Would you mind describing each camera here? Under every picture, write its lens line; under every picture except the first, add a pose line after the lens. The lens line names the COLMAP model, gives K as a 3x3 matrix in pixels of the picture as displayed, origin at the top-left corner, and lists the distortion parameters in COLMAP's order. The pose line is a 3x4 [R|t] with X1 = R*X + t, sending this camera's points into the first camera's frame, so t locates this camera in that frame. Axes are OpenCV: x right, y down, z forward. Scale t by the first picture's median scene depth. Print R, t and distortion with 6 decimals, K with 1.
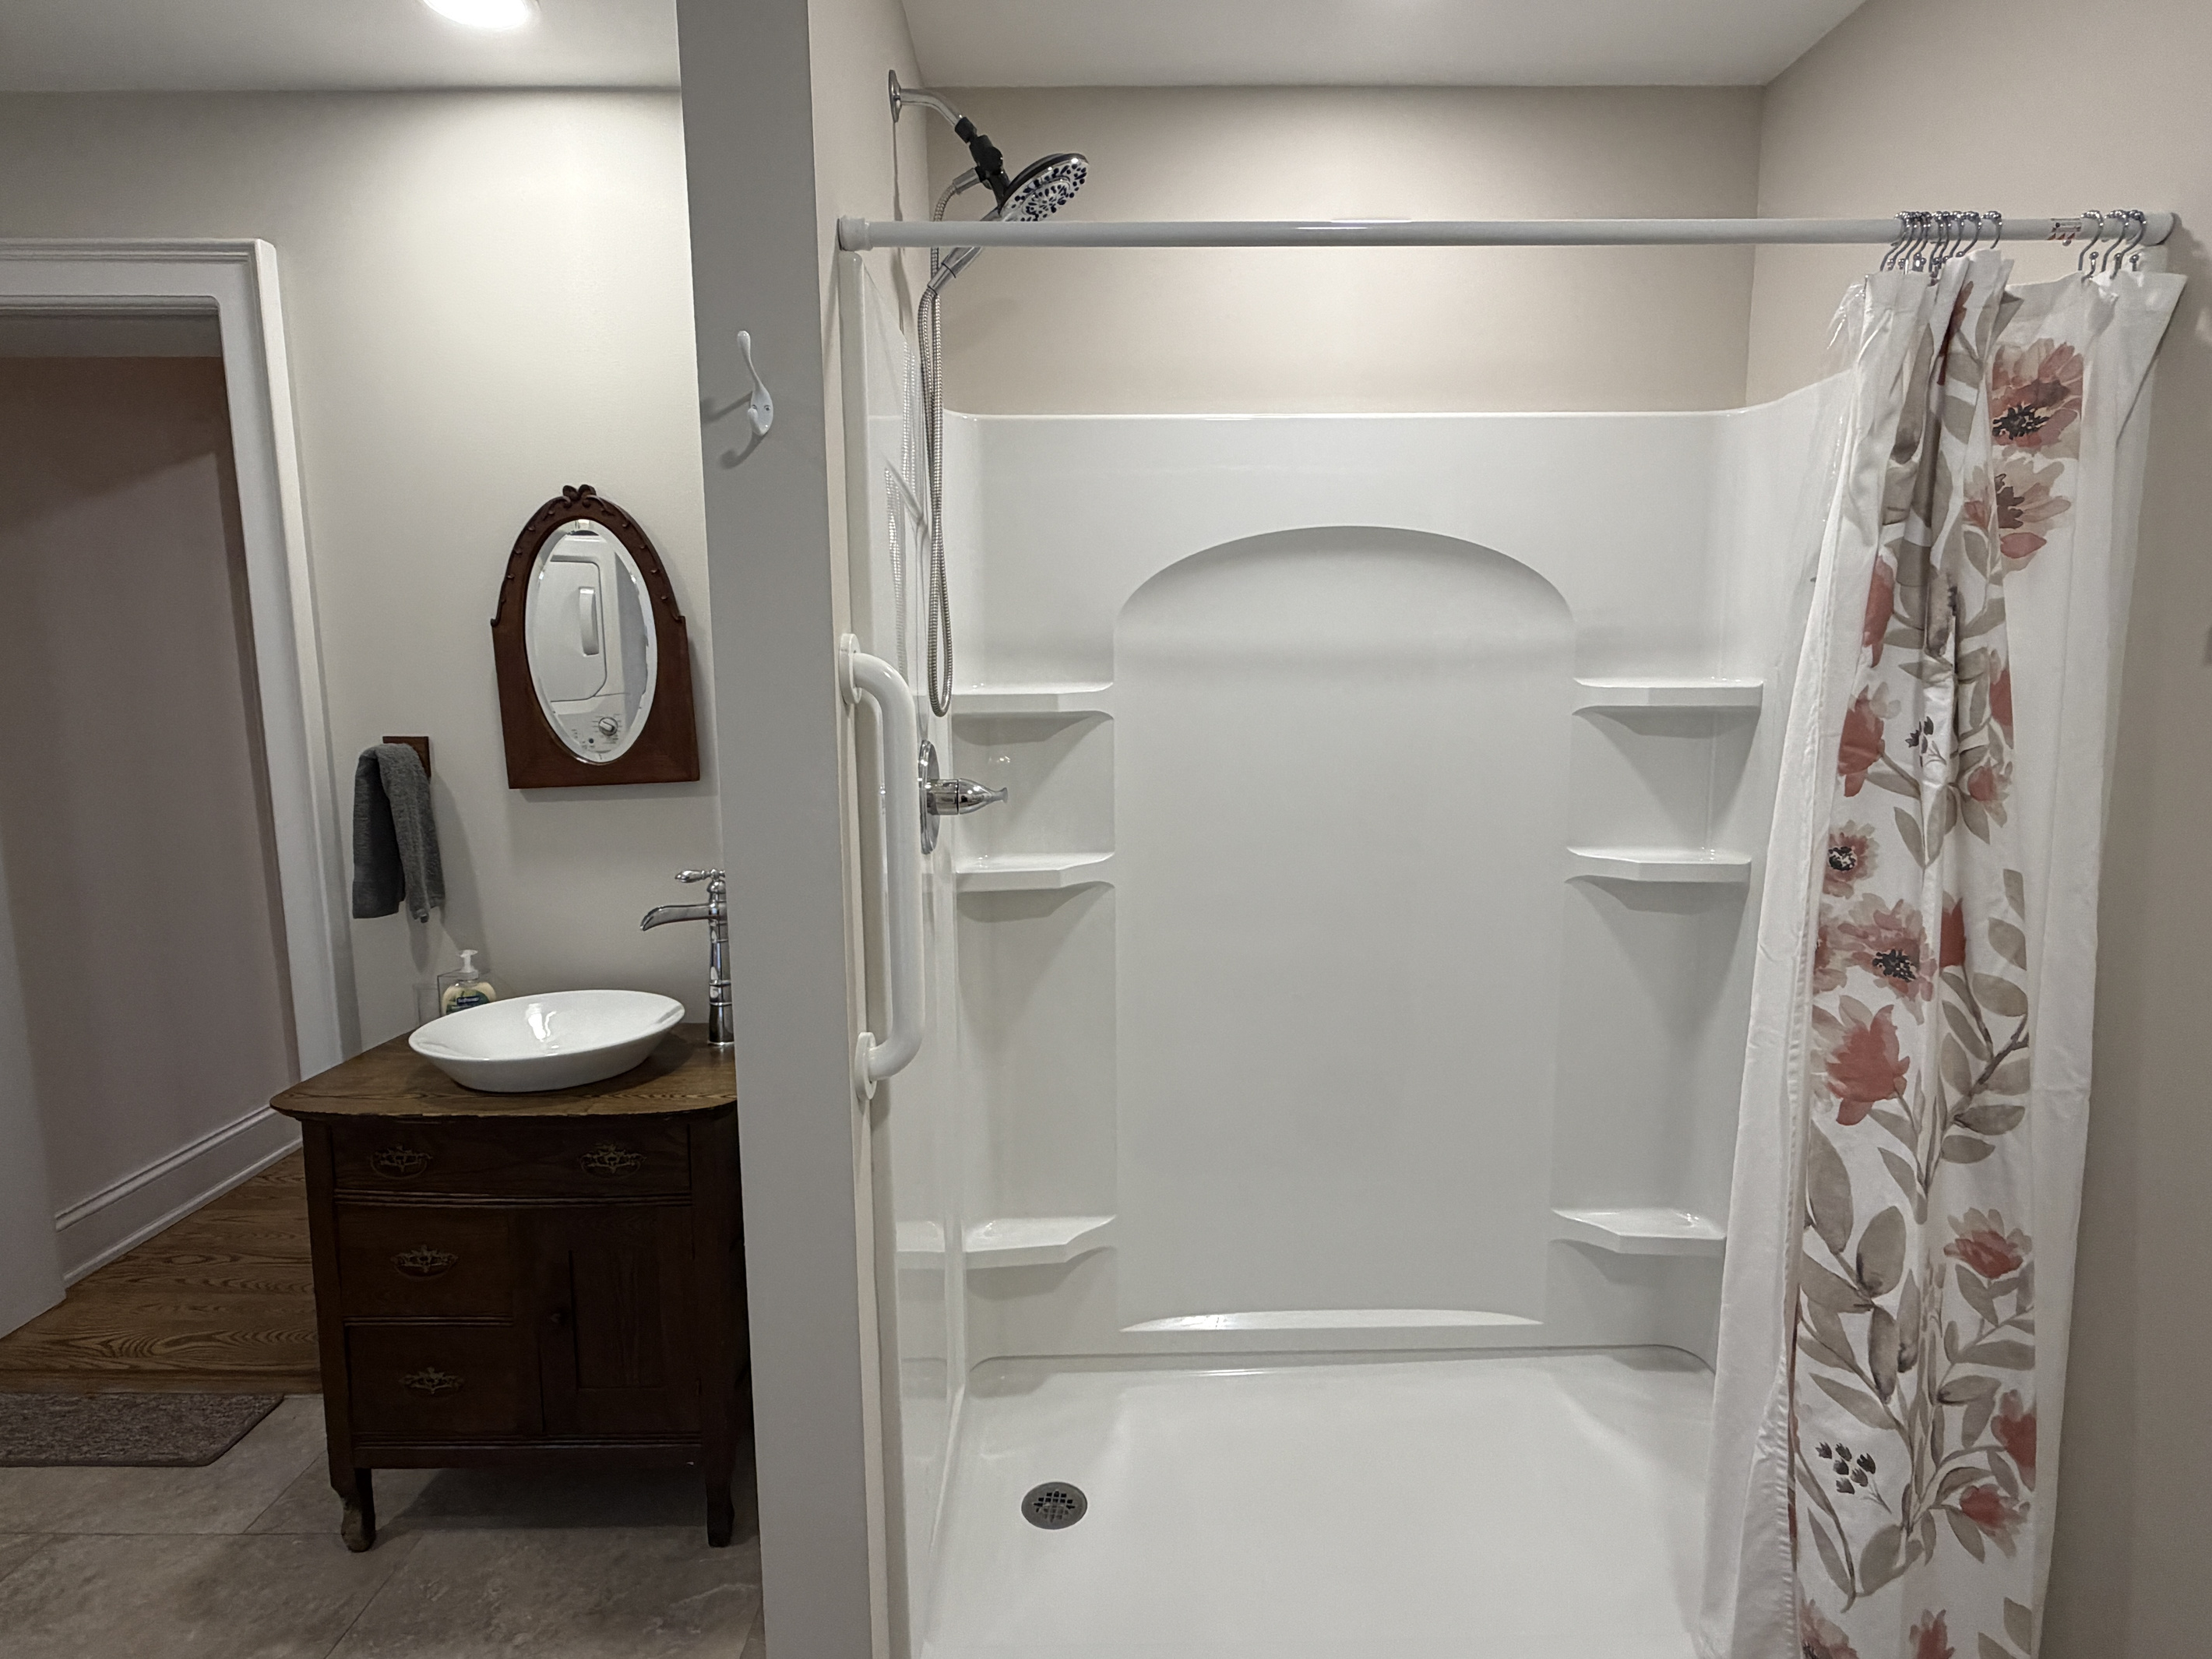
lens RADIAL K [[1140.0, 0, 1106.0], [0, 1140.0, 824.1], [0, 0, 1]] dist [-0.002408, -0.000675]
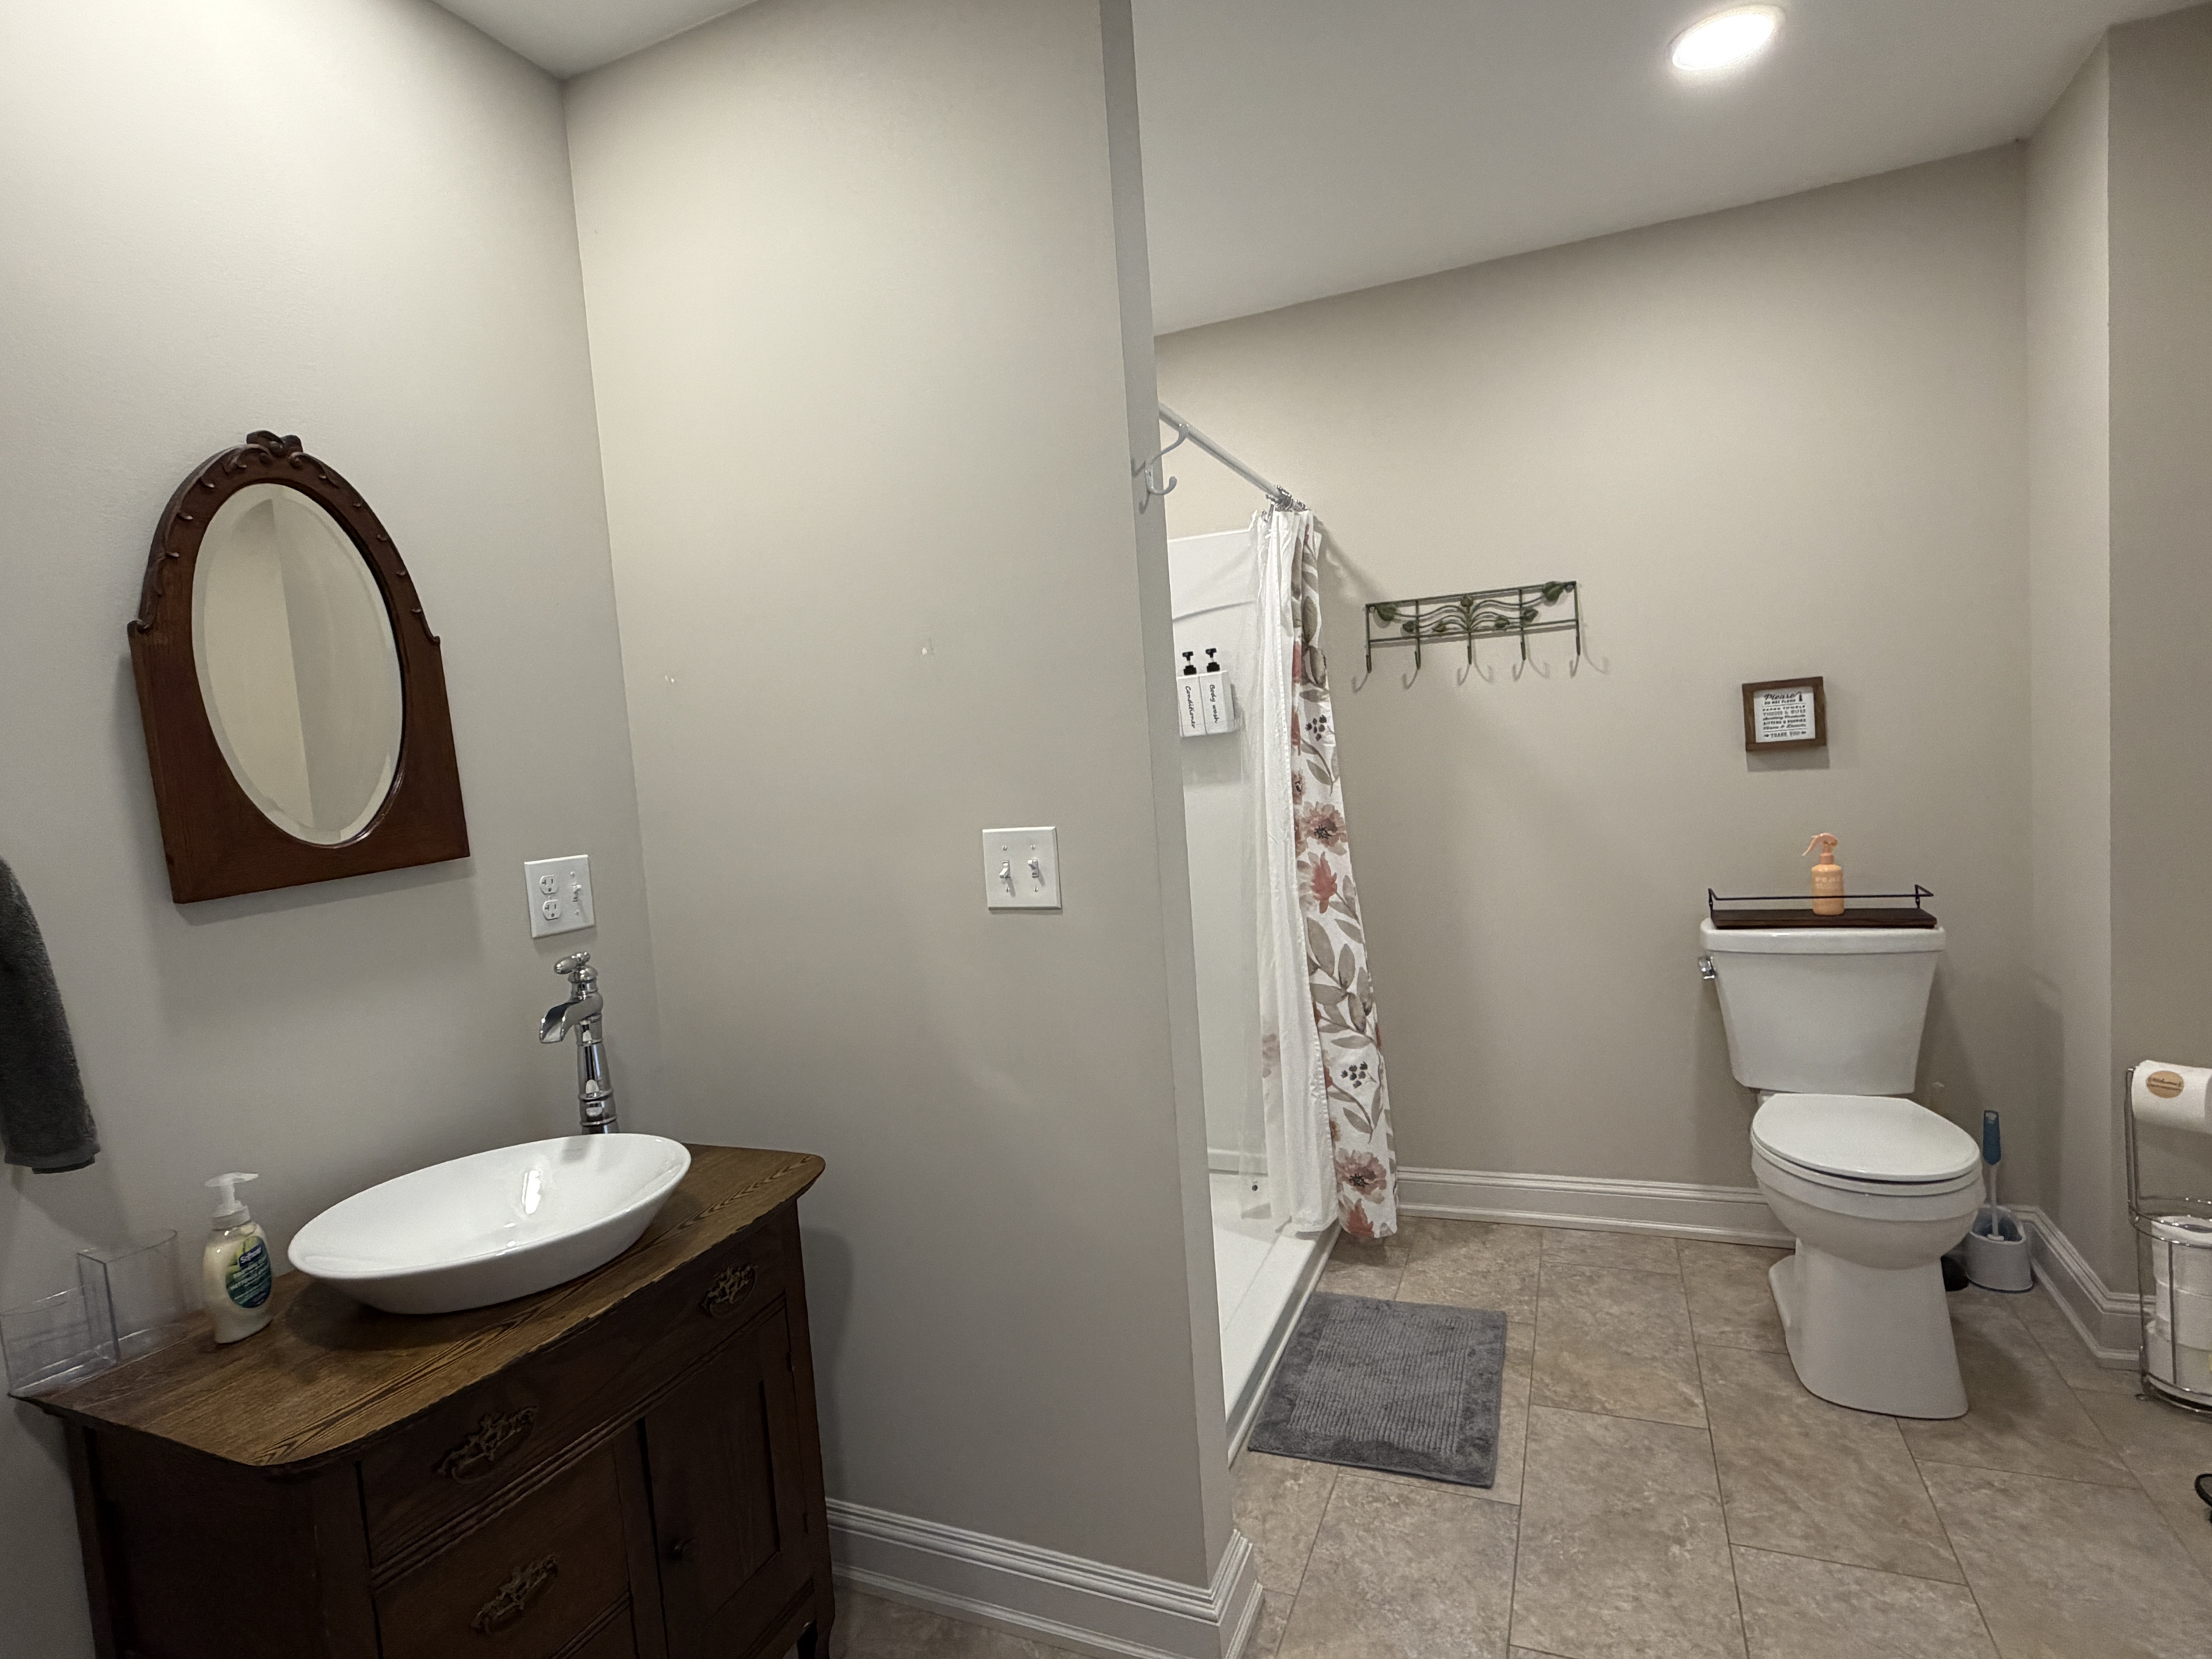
lens RADIAL K [[1140.0, 0, 1106.0], [0, 1140.0, 824.1], [0, 0, 1]] dist [-0.002408, -0.000675]
pose [[0.389834, -0.079575, 0.917441, -1.042545], [0.182621, 0.983153, 0.007677, 0.013595], [-0.902596, 0.164551, 0.397798, 0.381358]]
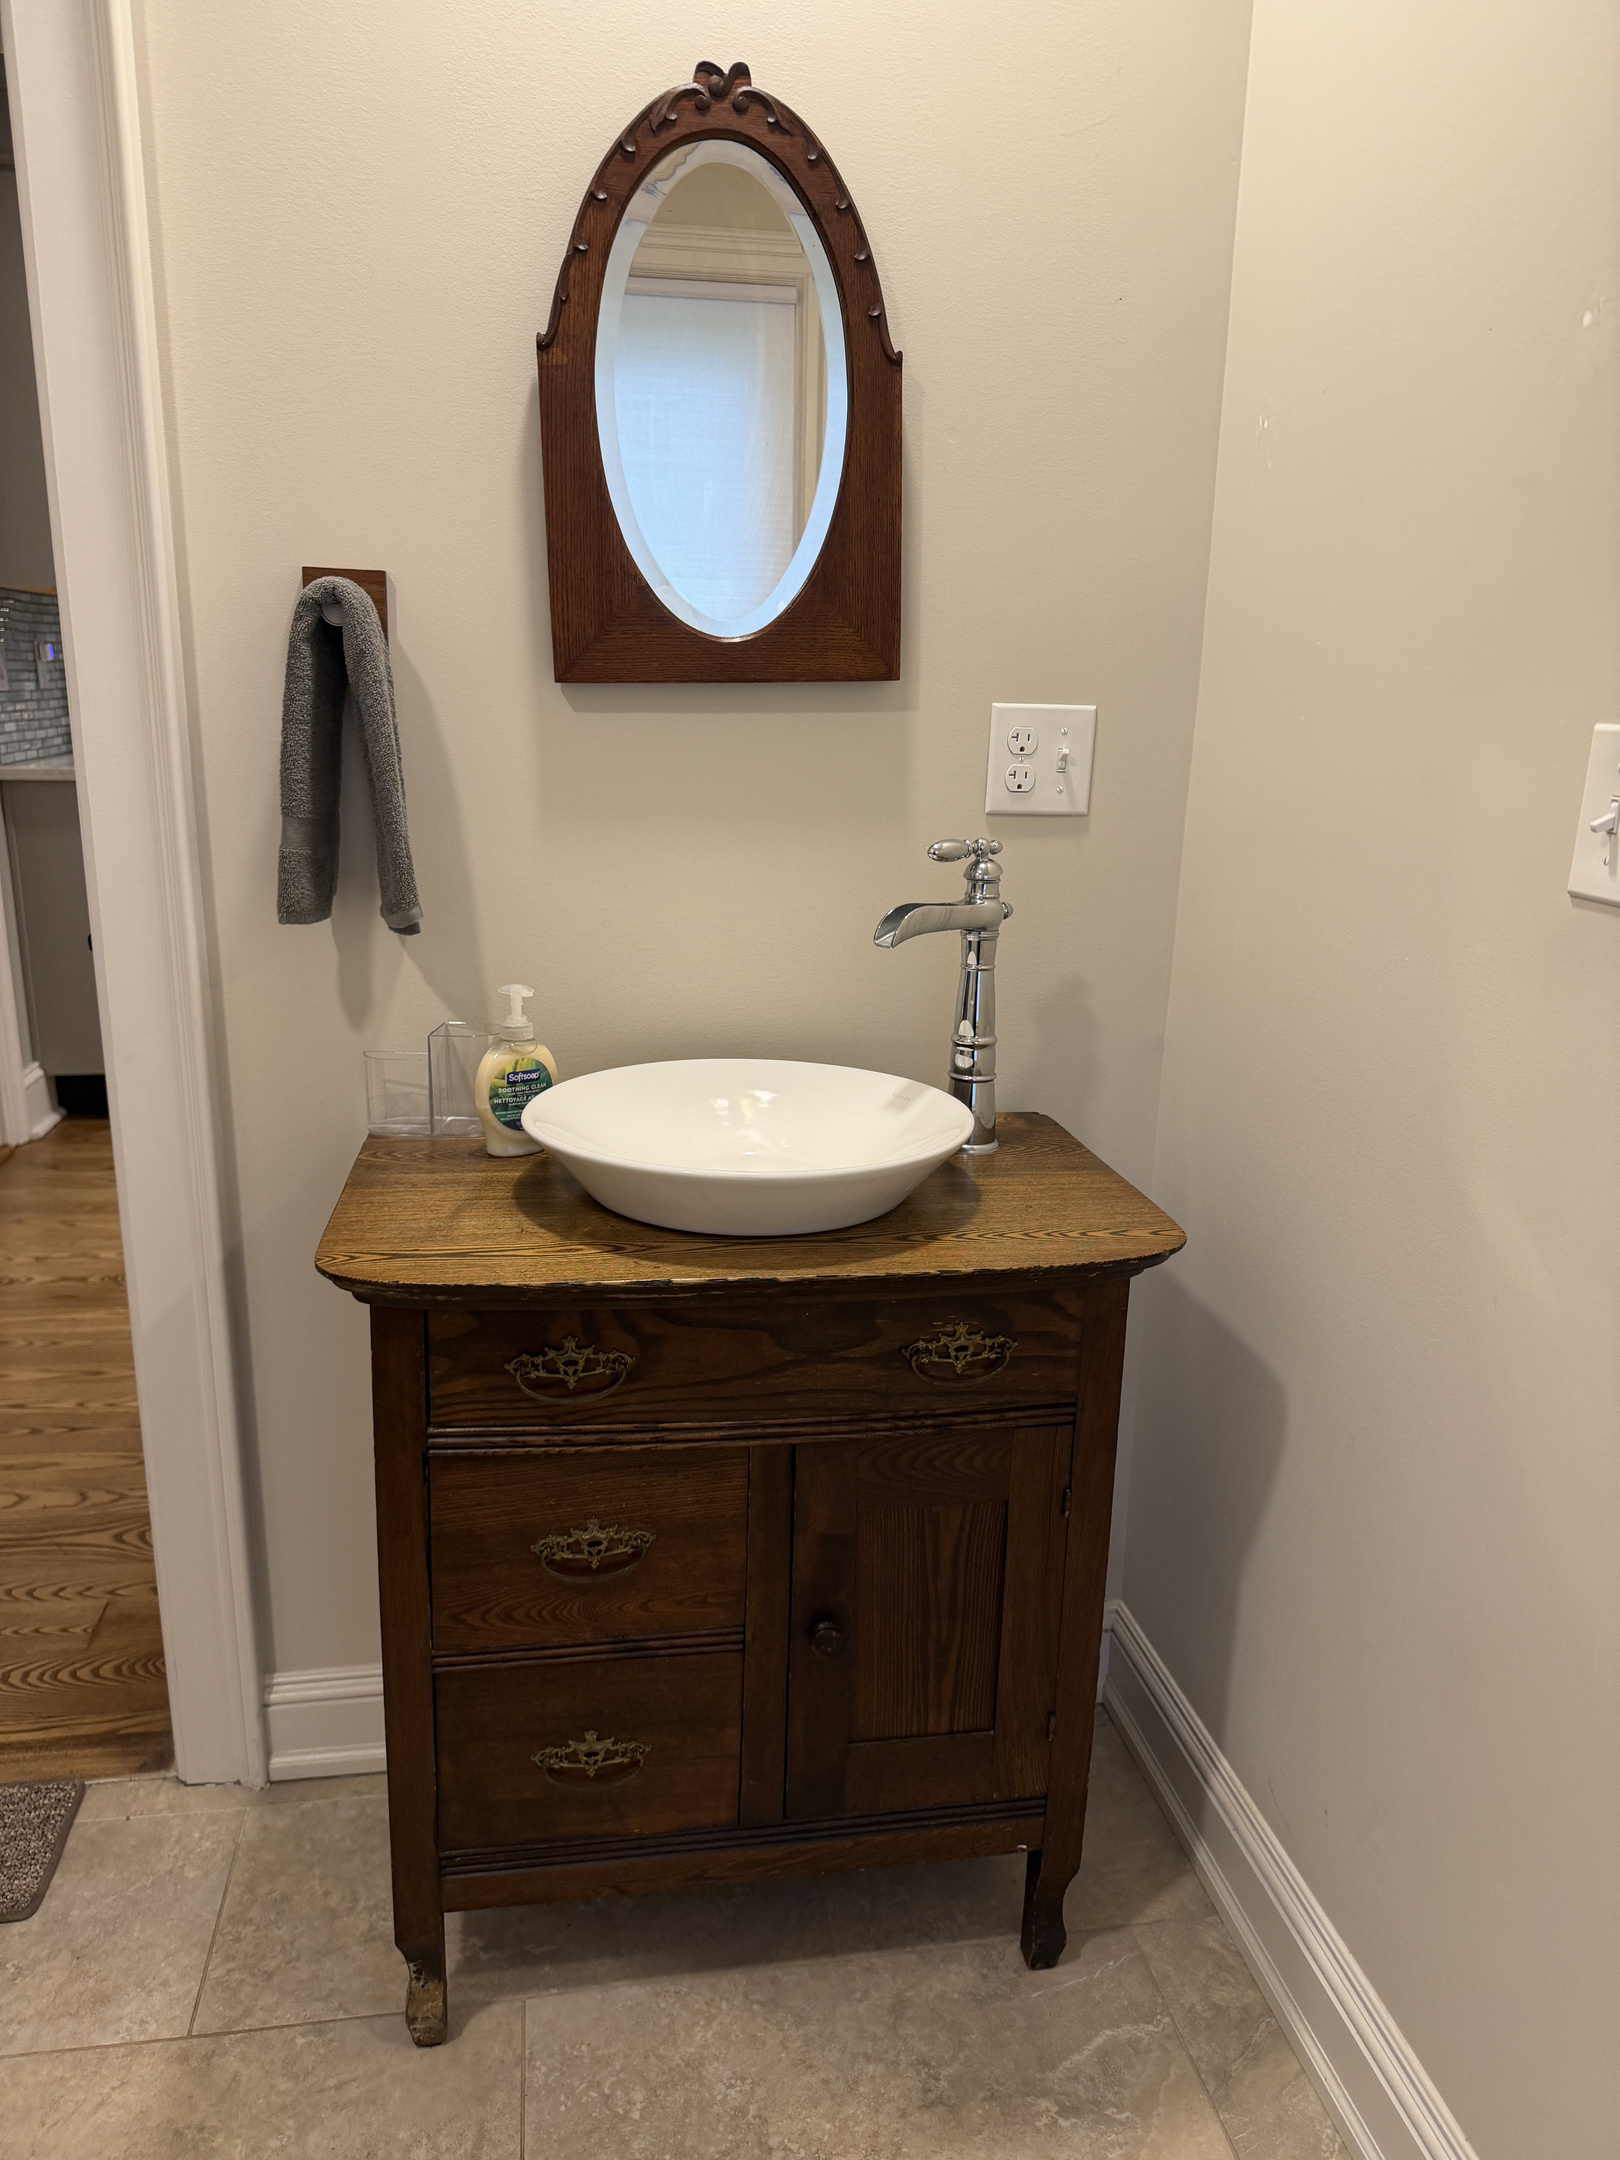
lens RADIAL K [[1516.6, 0, 809.2], [0, 1516.6, 1084.5], [0, 0, 1]] dist [0.106965, -0.169311]
pose [[0.984622, -0.010532, 0.174381, -0.632855], [-0.013241, 0.990811, 0.134607, 0.067313], [-0.174196, -0.134846, 0.975434, 0.305701]]
